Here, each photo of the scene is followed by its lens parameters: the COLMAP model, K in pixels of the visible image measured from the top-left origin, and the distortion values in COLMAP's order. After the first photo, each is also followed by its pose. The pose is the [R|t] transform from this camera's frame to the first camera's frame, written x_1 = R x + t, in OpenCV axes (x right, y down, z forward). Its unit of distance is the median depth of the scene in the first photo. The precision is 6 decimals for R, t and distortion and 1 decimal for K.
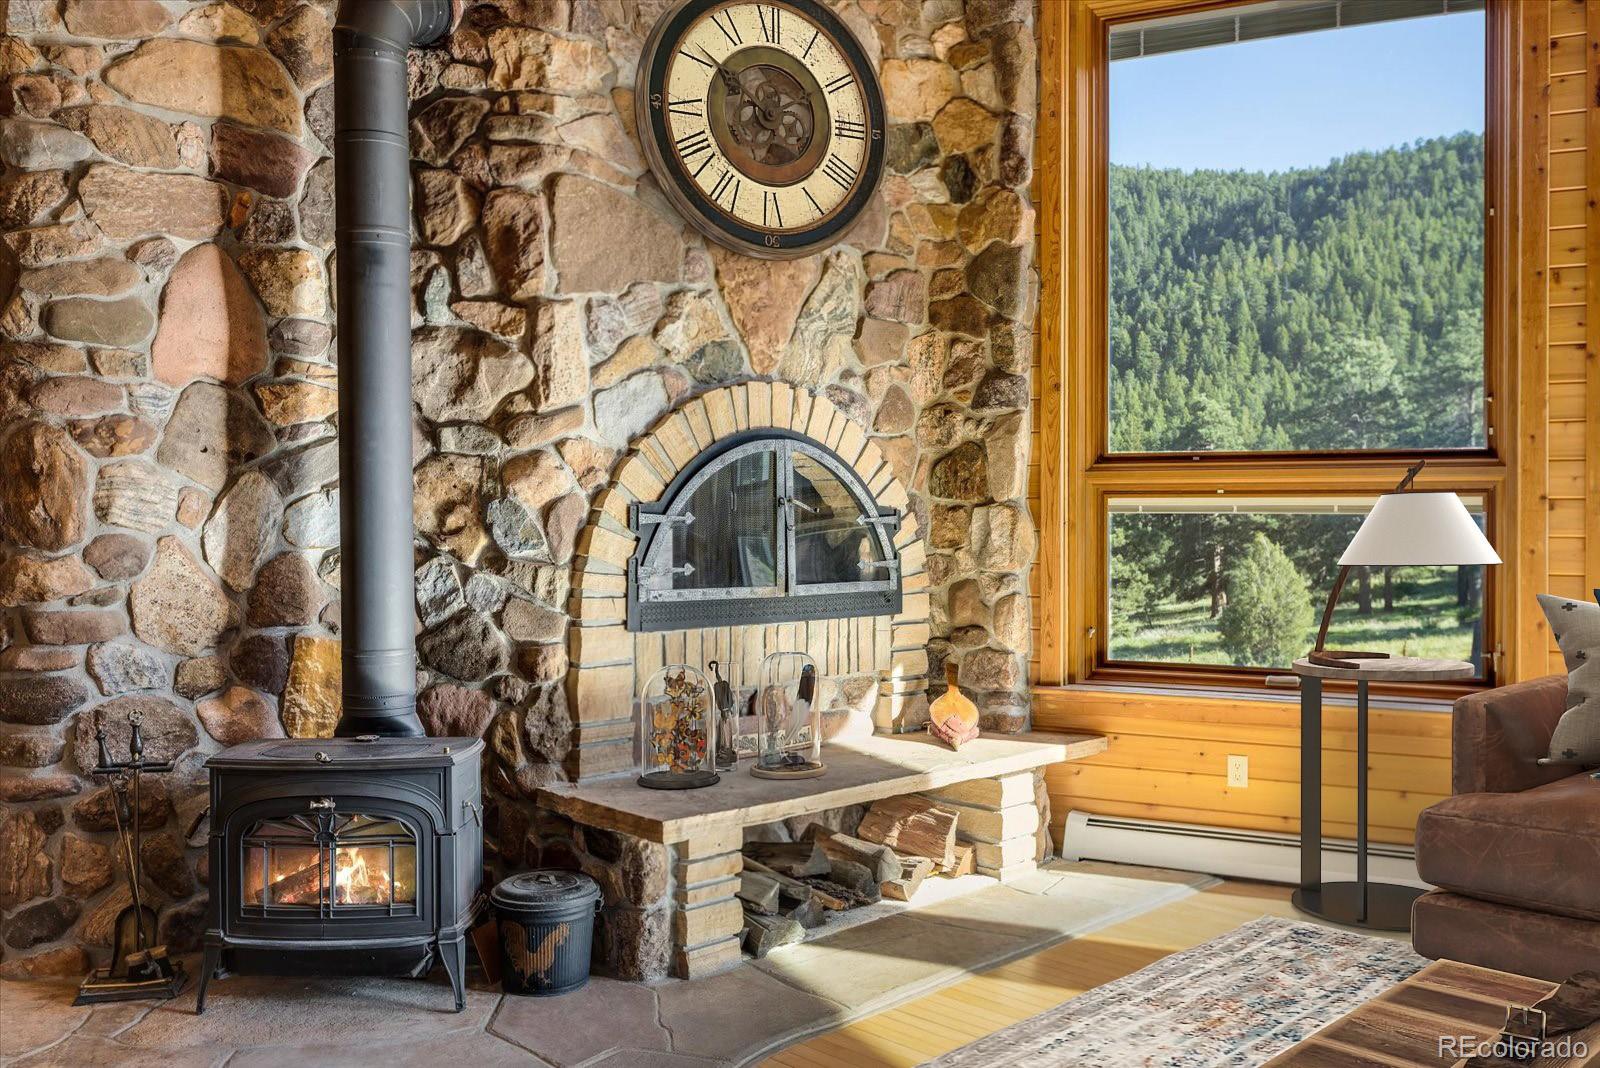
lens RADIAL K [[1389.2, 0, 801.2], [0, 1389.2, 515.4], [0, 0, 1]] dist [-0.004139, -0.002924]
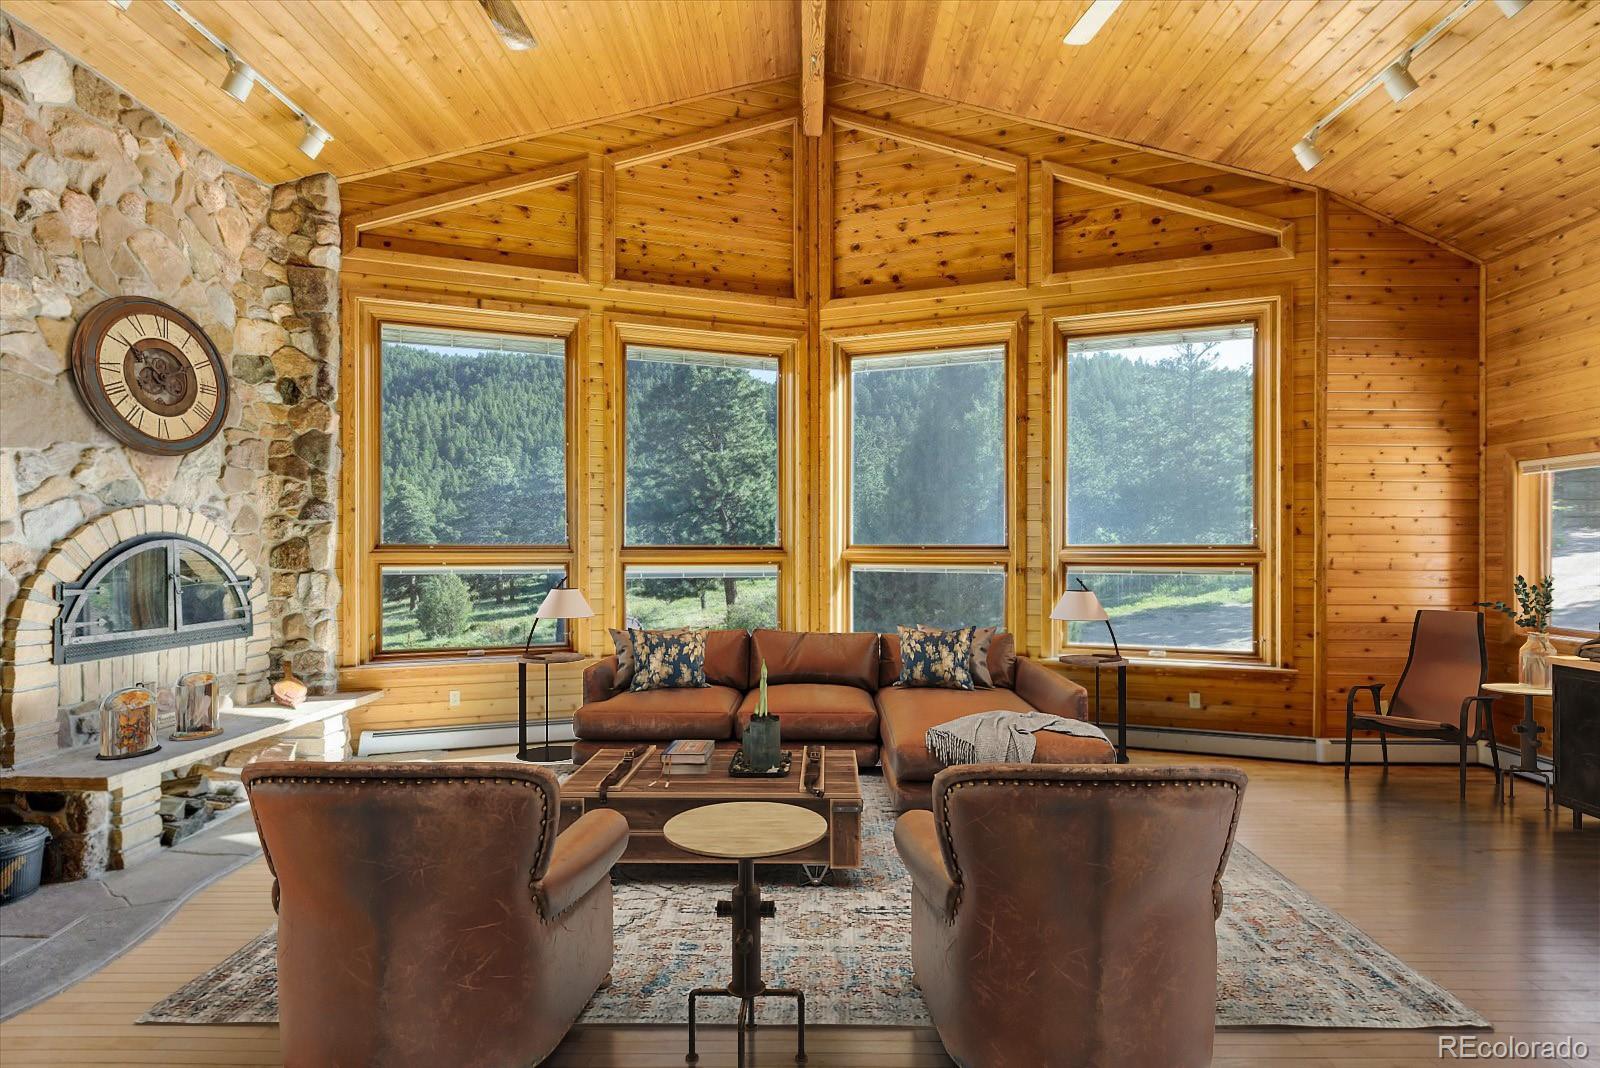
lens RADIAL K [[745.4, 0, 810.4], [0, 745.4, 548.8], [0, 0, 1]] dist [-0.000662, -0.001217]
pose [[0.709249, -0.003360, 0.704950, -0.092411], [0.003761, 0.999992, 0.000982, -0.038270], [-0.704948, 0.001955, 0.709256, -0.168169]]
